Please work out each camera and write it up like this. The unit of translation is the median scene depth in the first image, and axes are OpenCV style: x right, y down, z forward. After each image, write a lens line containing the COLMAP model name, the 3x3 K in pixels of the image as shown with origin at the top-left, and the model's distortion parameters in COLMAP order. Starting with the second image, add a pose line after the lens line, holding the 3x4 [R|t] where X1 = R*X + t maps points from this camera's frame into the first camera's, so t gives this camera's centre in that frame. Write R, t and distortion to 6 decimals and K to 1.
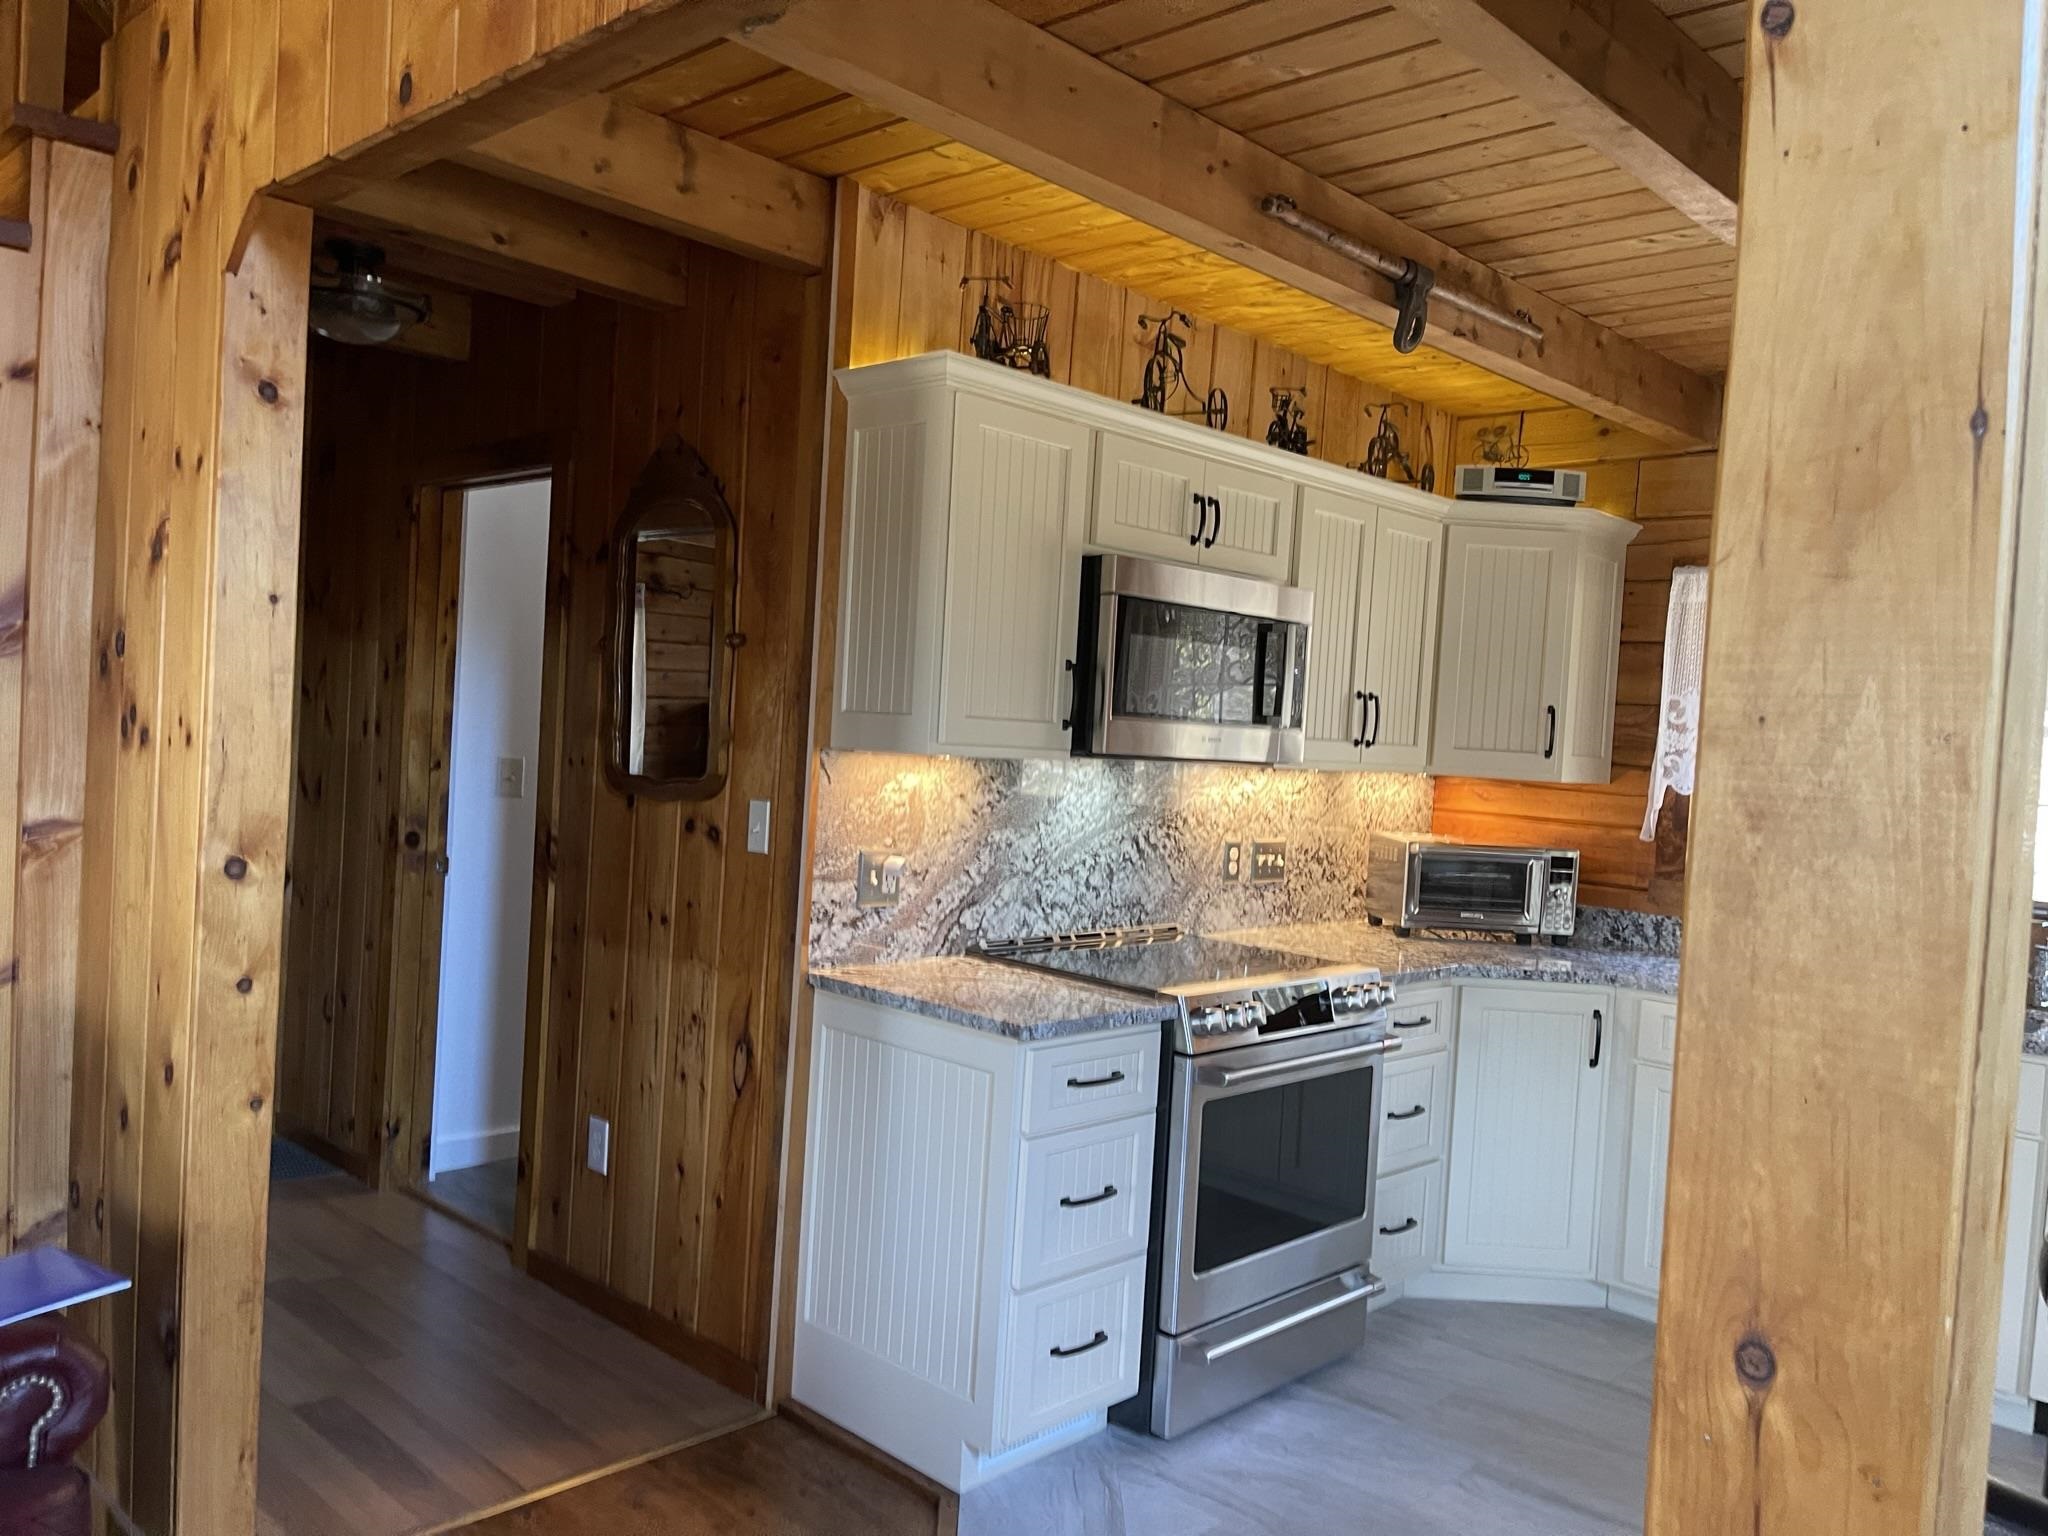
lens RADIAL K [[1541.2, 0, 1019.4], [0, 1541.2, 787.8], [0, 0, 1]] dist [0.043584, -0.074019]
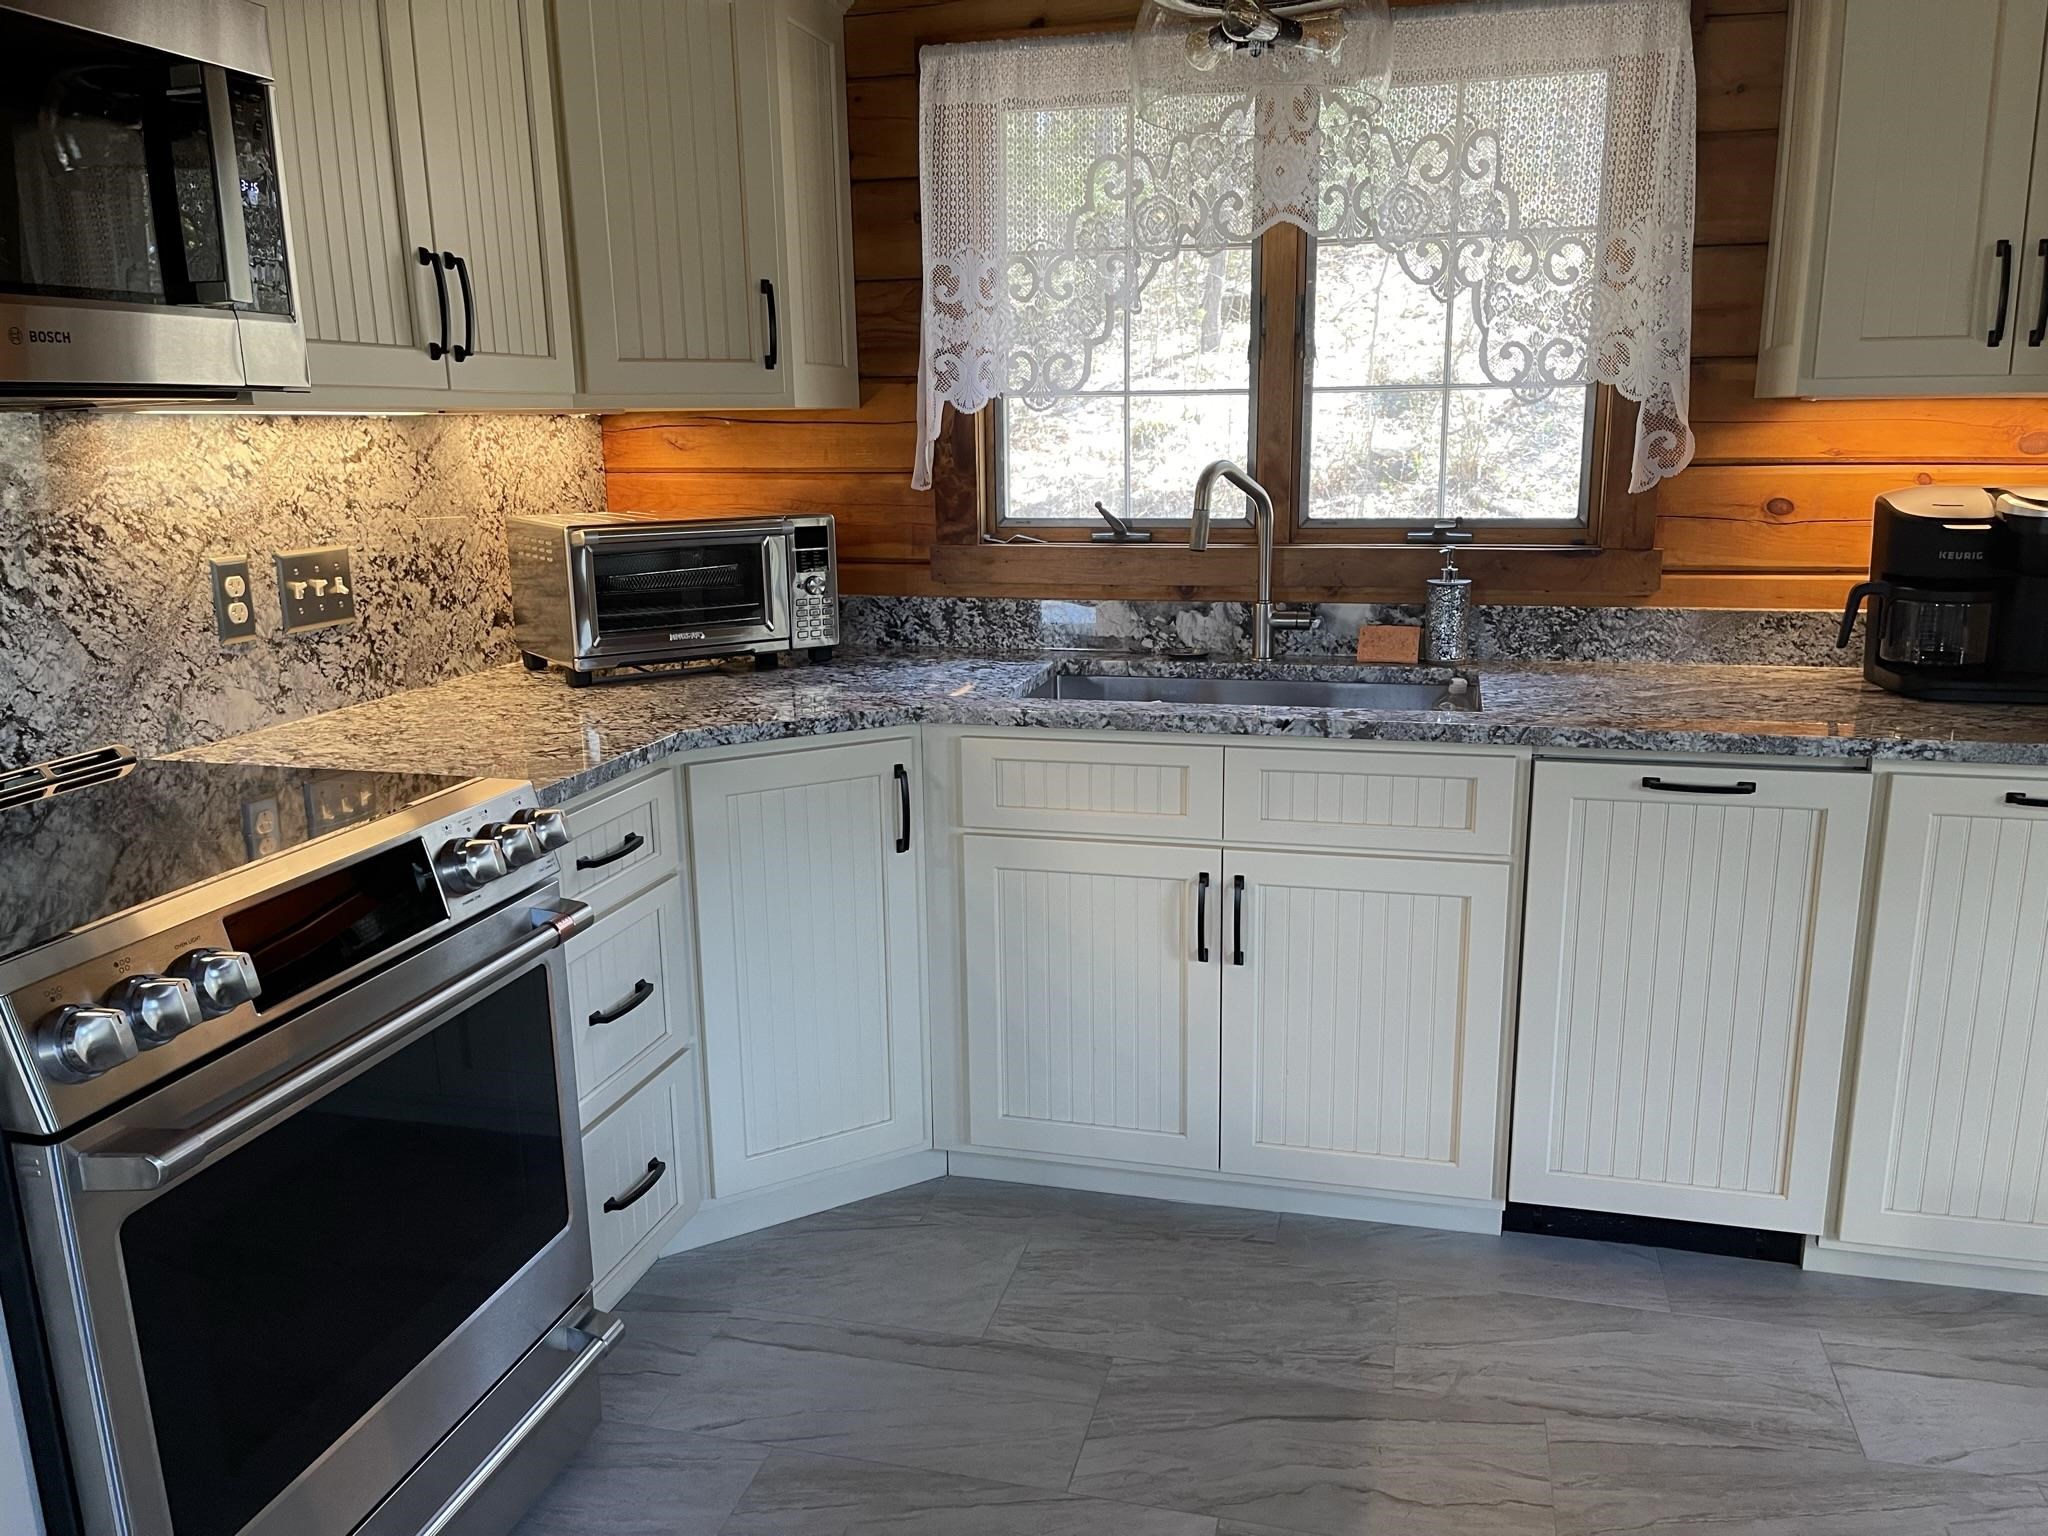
lens RADIAL K [[1541.2, 0, 1019.4], [0, 1541.2, 787.8], [0, 0, 1]] dist [0.043584, -0.074019]
pose [[0.871716, -0.181303, 0.455238, 0.114930], [0.084680, 0.970793, 0.224478, 0.013236], [-0.482640, -0.157131, 0.861608, 0.389181]]
